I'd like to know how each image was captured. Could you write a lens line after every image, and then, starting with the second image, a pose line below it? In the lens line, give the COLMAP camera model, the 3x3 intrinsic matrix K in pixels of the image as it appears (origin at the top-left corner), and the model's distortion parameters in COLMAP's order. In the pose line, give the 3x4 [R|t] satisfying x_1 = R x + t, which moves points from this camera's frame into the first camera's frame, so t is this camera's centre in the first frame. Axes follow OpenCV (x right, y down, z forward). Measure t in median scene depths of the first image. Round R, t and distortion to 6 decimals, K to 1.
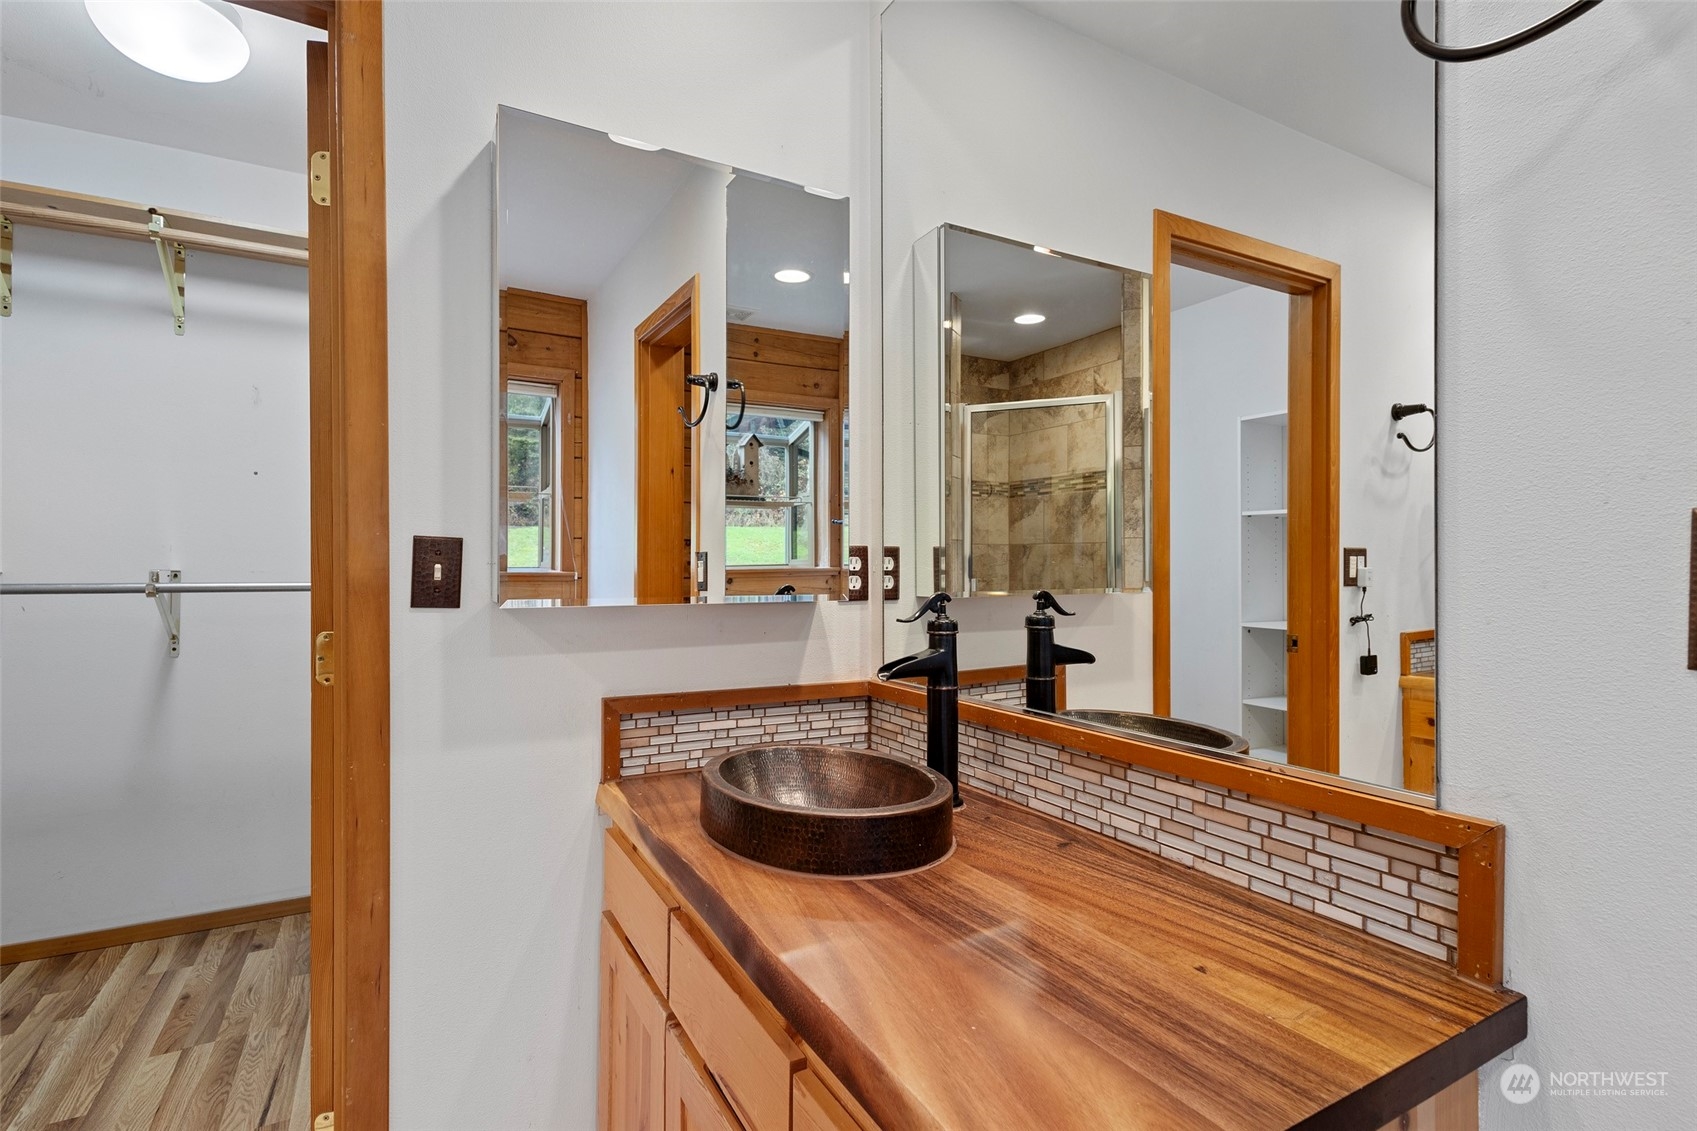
lens RADIAL K [[786.9, 0, 848.5], [0, 786.9, 527.3], [0, 0, 1]] dist [-0.022799, -0.000054]
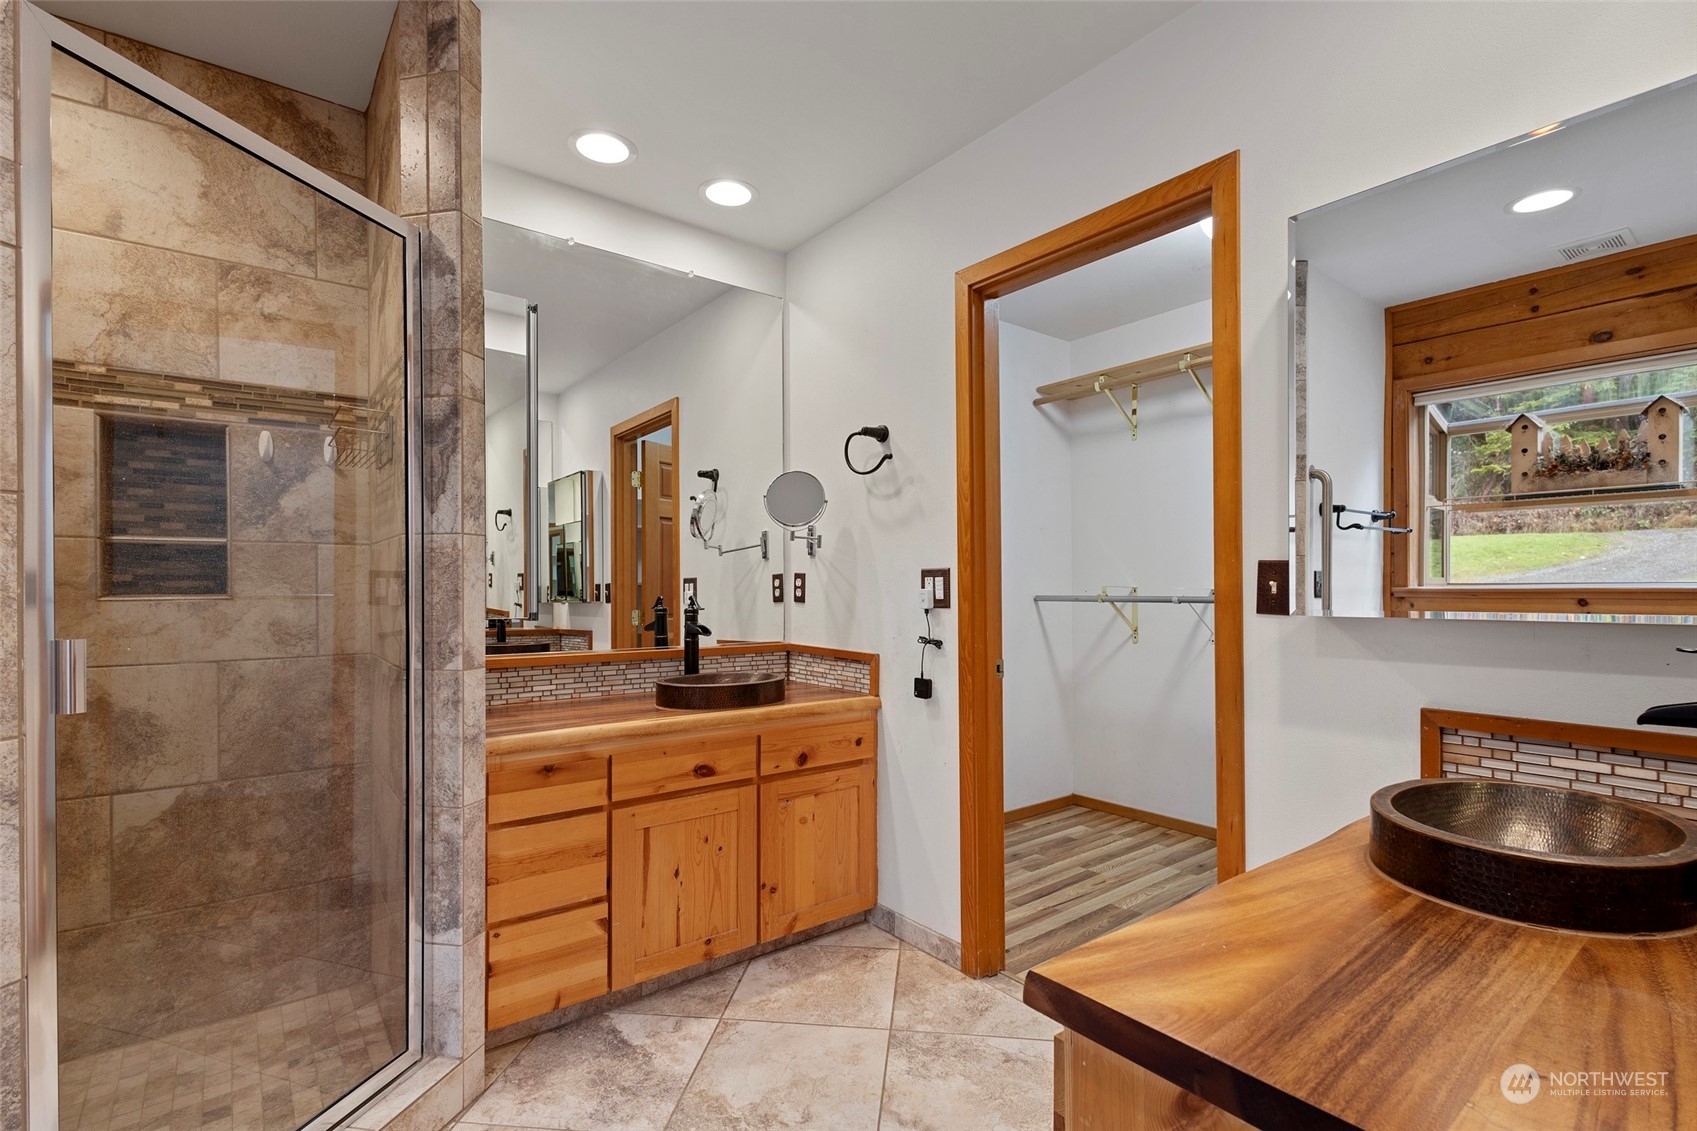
lens RADIAL K [[788.8, 0, 849.4], [0, 788.8, 591.0], [0, 0, 1]] dist [0.004622, 0.000357]
pose [[0.171208, 0.003882, -0.985227, 0.884773], [0.061117, 0.998024, 0.014553, 0.004621], [0.983337, -0.062706, 0.170633, 0.141782]]
